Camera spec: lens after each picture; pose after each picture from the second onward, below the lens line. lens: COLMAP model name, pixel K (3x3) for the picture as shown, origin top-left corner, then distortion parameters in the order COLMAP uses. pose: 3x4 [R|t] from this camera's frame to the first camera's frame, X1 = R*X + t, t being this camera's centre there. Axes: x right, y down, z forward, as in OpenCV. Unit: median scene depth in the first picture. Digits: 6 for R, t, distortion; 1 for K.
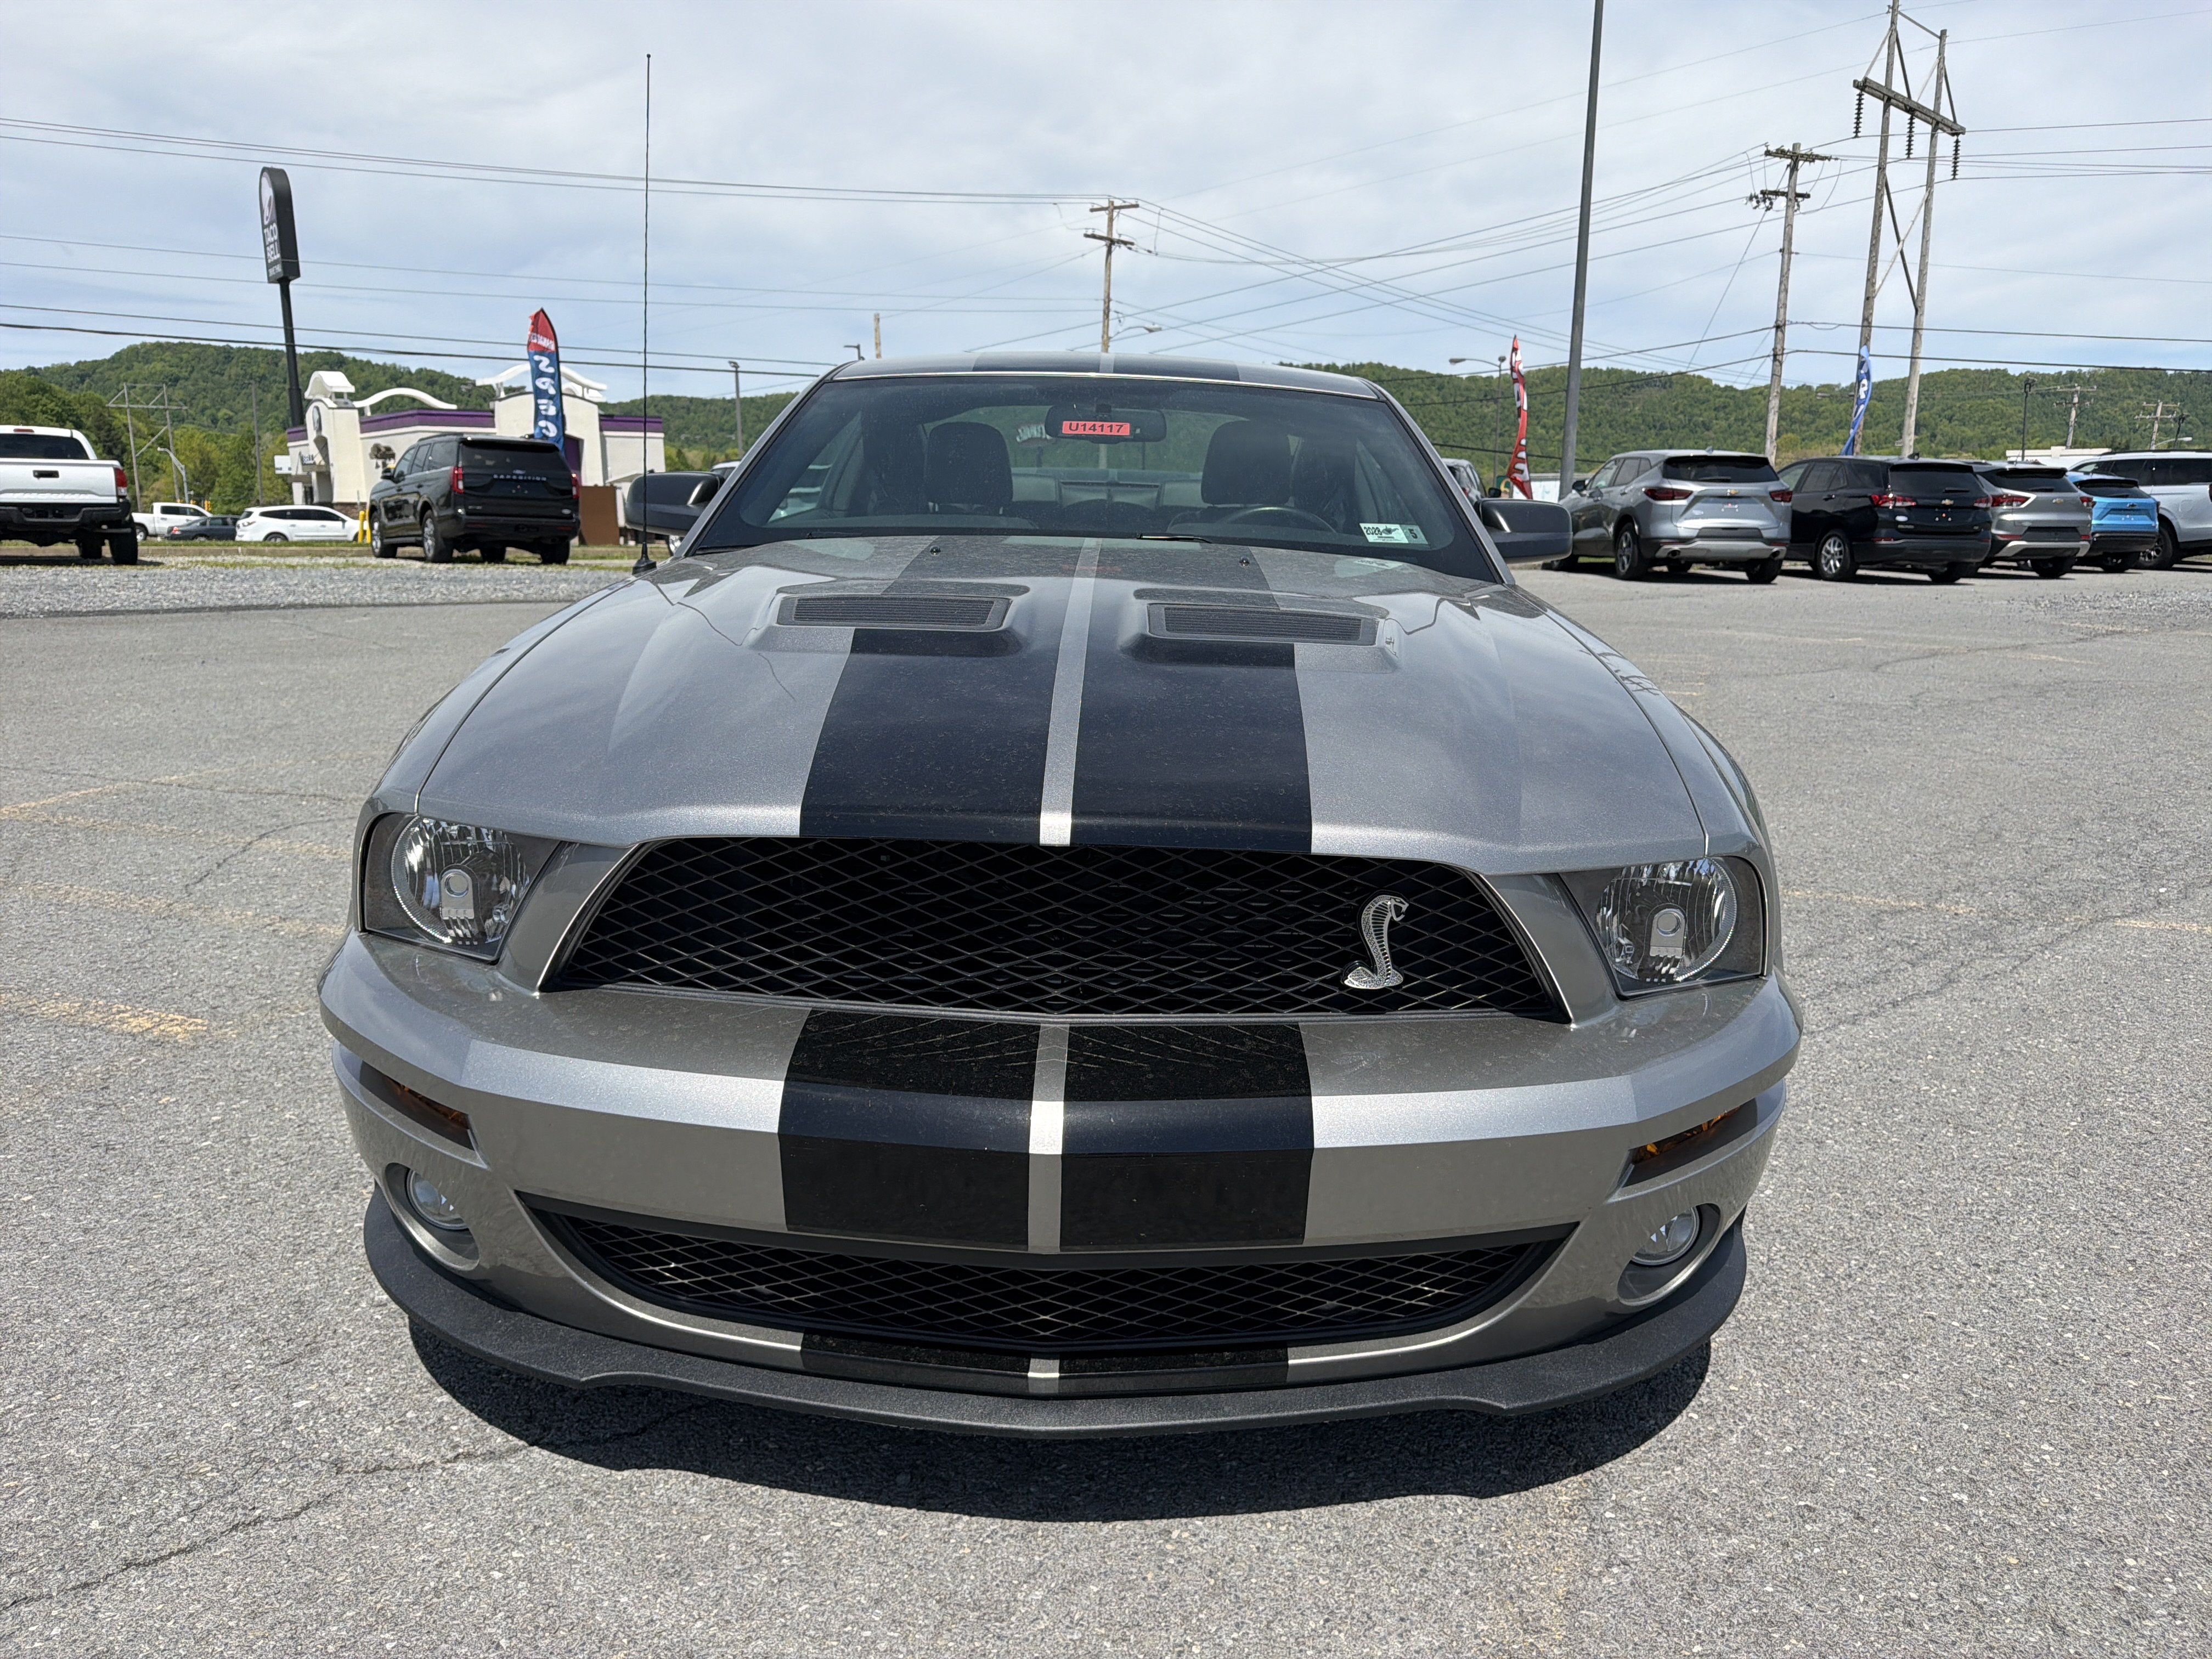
lens RADIAL K [[1576.7, 0, 1149.0], [0, 1576.7, 826.7], [0, 0, 1]] dist [0.035807, -0.044959]
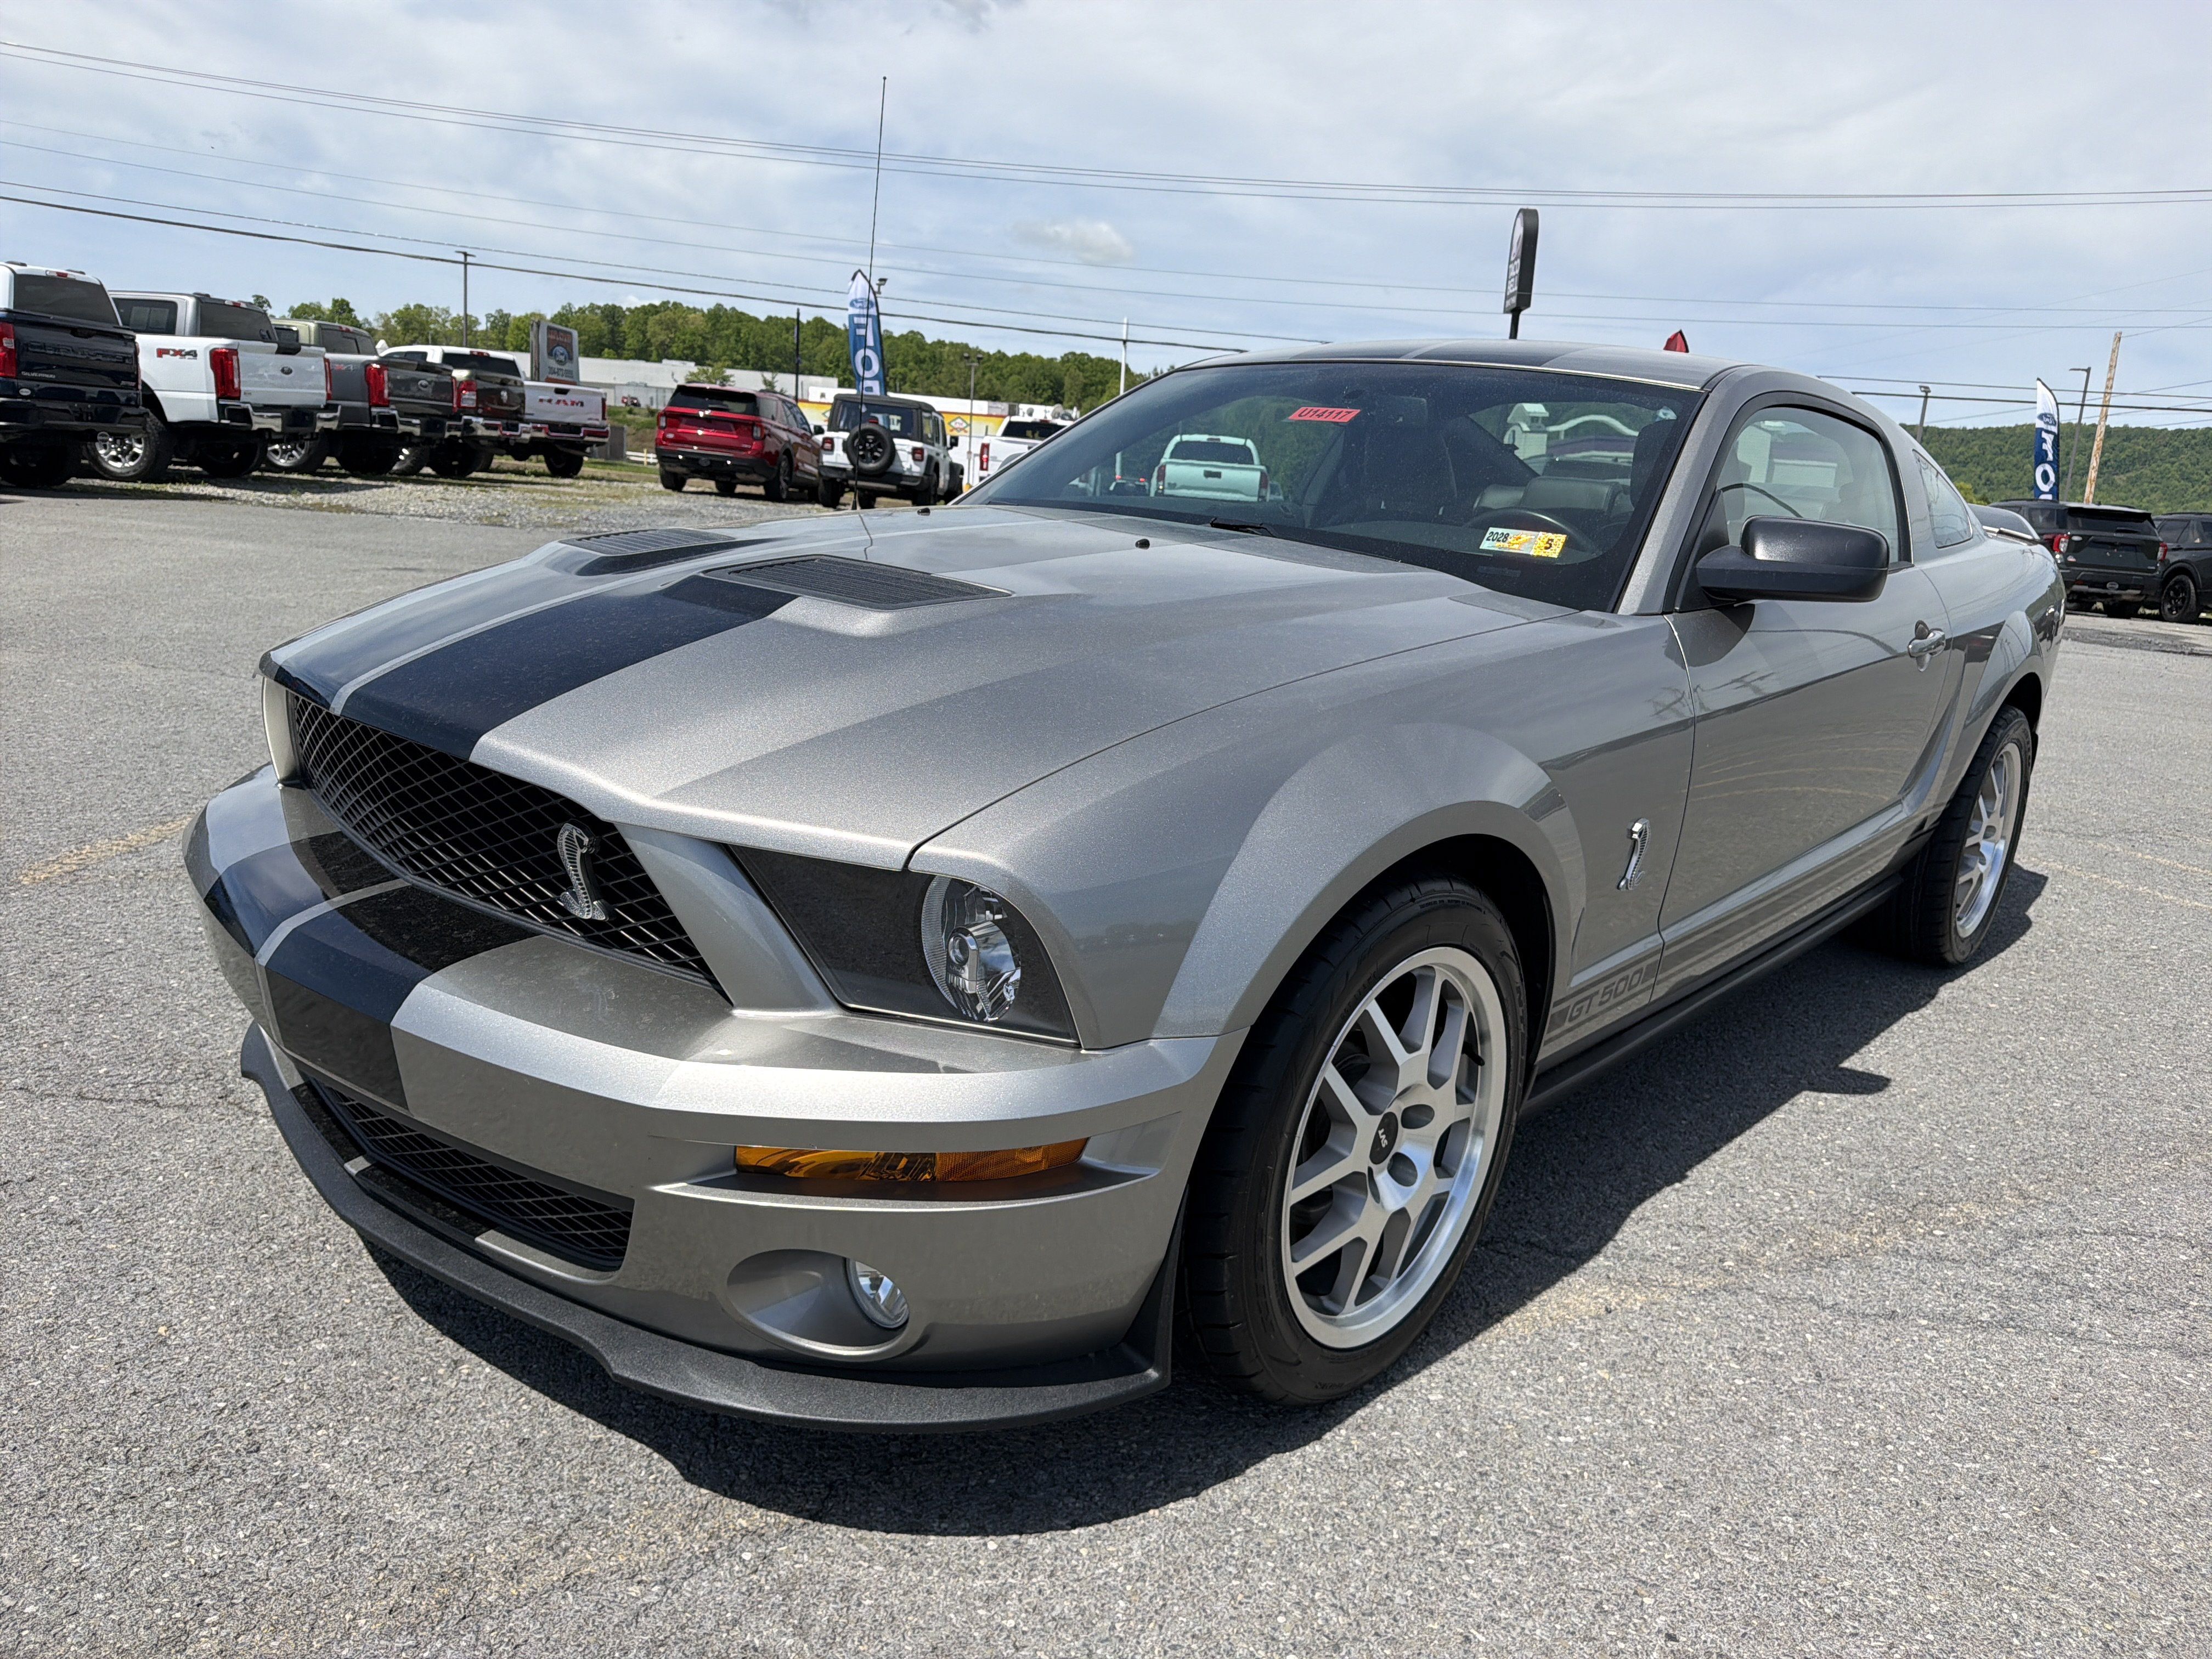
lens RADIAL K [[1693.7, 0, 1150.5], [0, 1693.7, 830.3], [0, 0, 1]] dist [-0.073397, 0.010569]
pose [[0.719824, 0.171196, -0.672715, 0.095954], [-0.190618, 0.980605, 0.045583, -0.006218], [0.667472, 0.095420, 0.738496, 0.037258]]
